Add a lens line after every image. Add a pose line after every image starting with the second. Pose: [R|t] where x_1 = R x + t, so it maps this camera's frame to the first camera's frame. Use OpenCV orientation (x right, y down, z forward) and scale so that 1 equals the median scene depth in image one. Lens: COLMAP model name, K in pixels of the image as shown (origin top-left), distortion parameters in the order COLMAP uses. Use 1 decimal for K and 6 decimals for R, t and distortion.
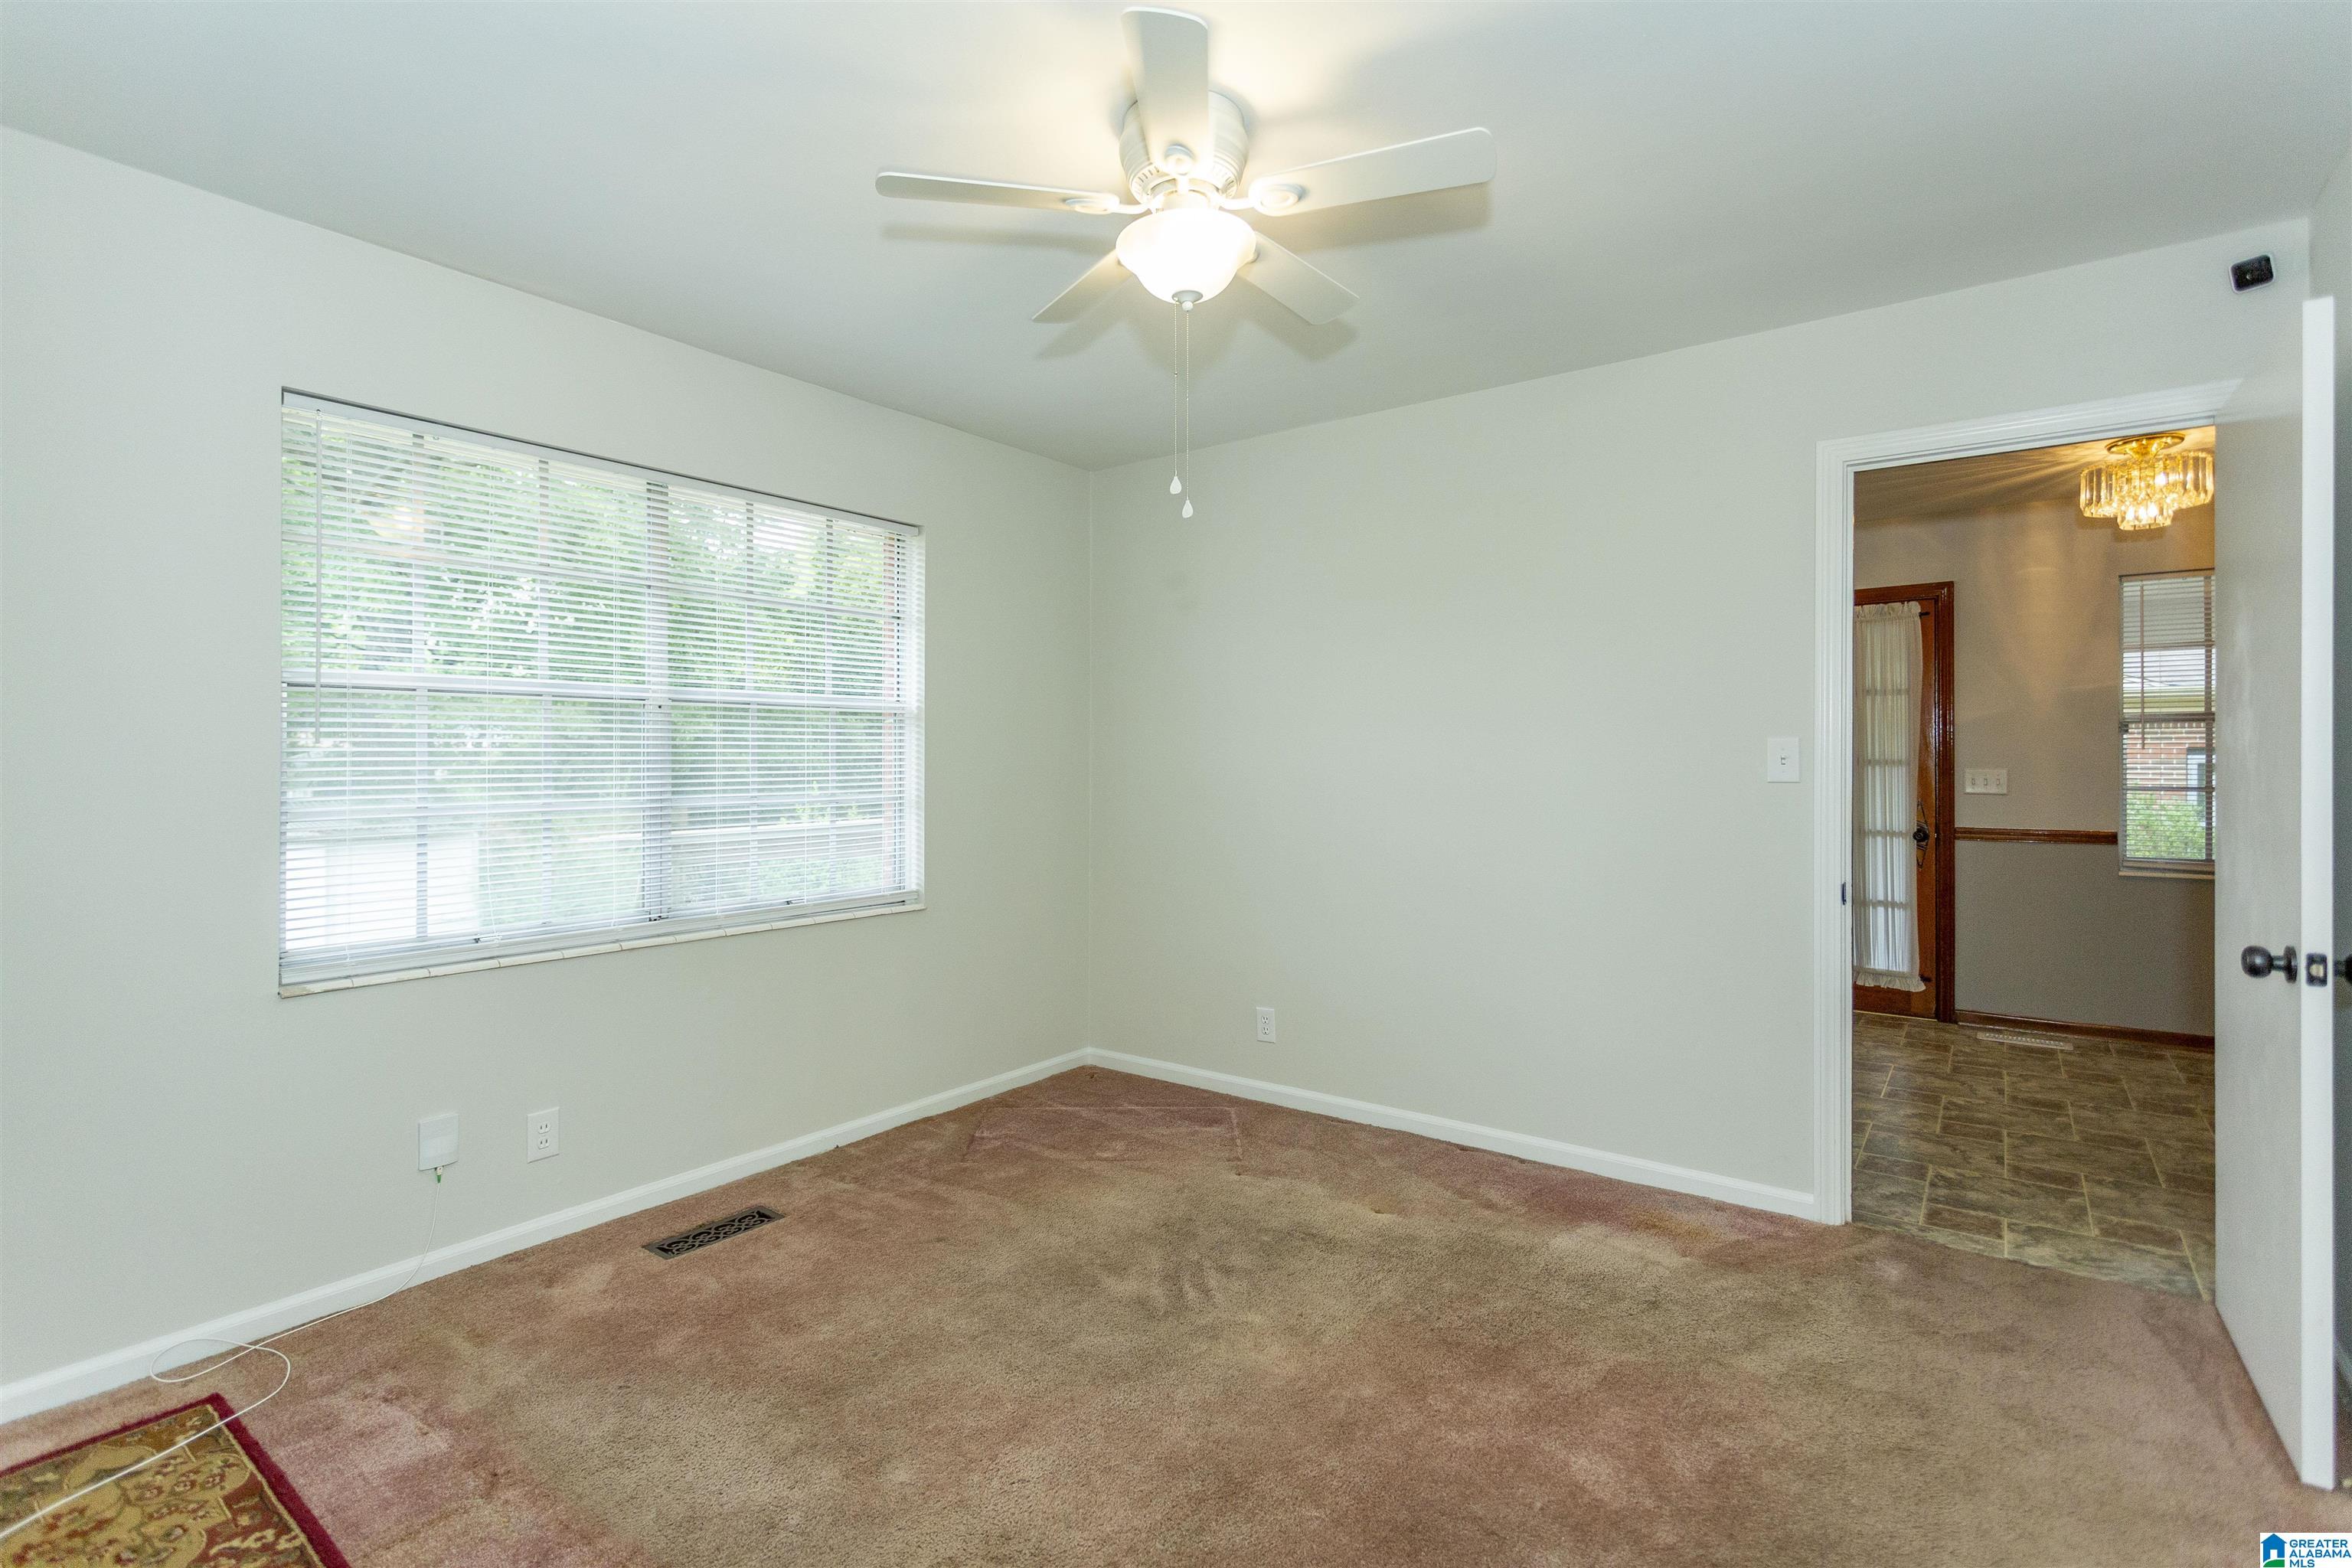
lens RADIAL K [[1105.3, 0, 1164.1], [0, 1105.3, 773.6], [0, 0, 1]] dist [0.003896, 0.000727]
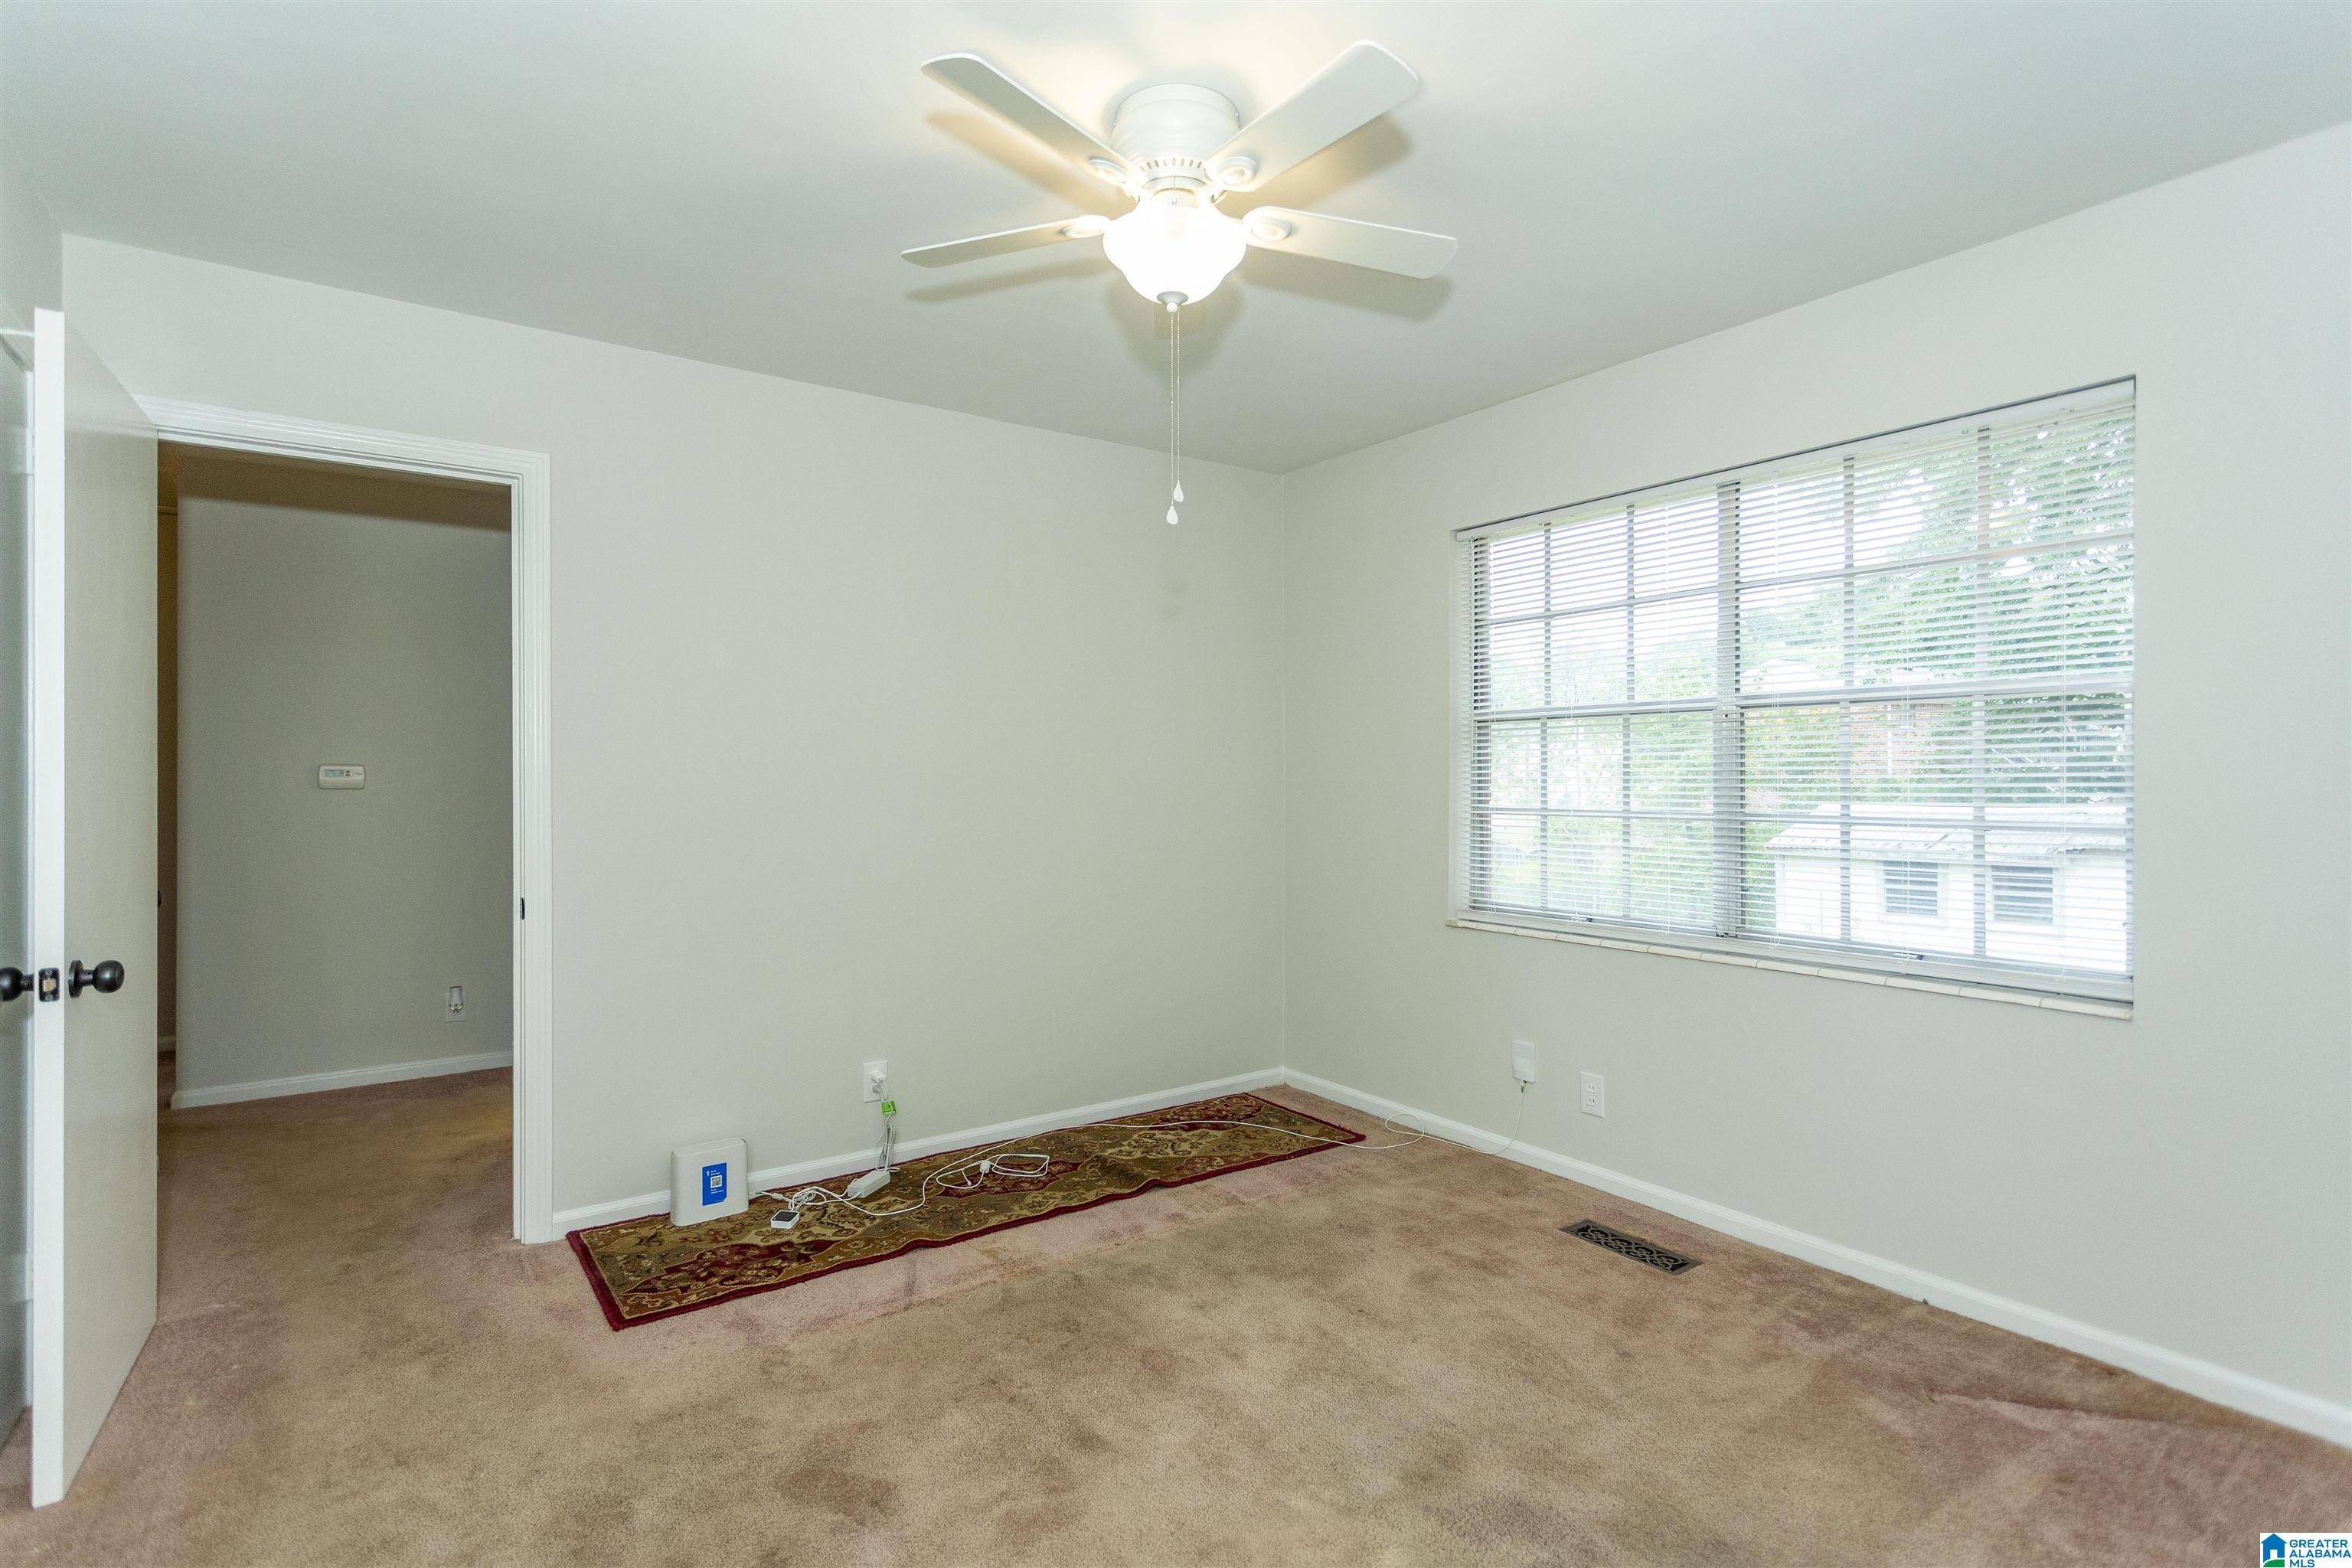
lens RADIAL K [[1115.3, 0, 1169.3], [0, 1115.3, 779.9], [0, 0, 1]] dist [0.044120, 0.000236]
pose [[-0.307484, -0.000549, -0.951553, 0.698298], [0.001392, 0.999999, -0.001027, -0.002596], [0.951552, -0.001640, -0.307482, 0.939697]]
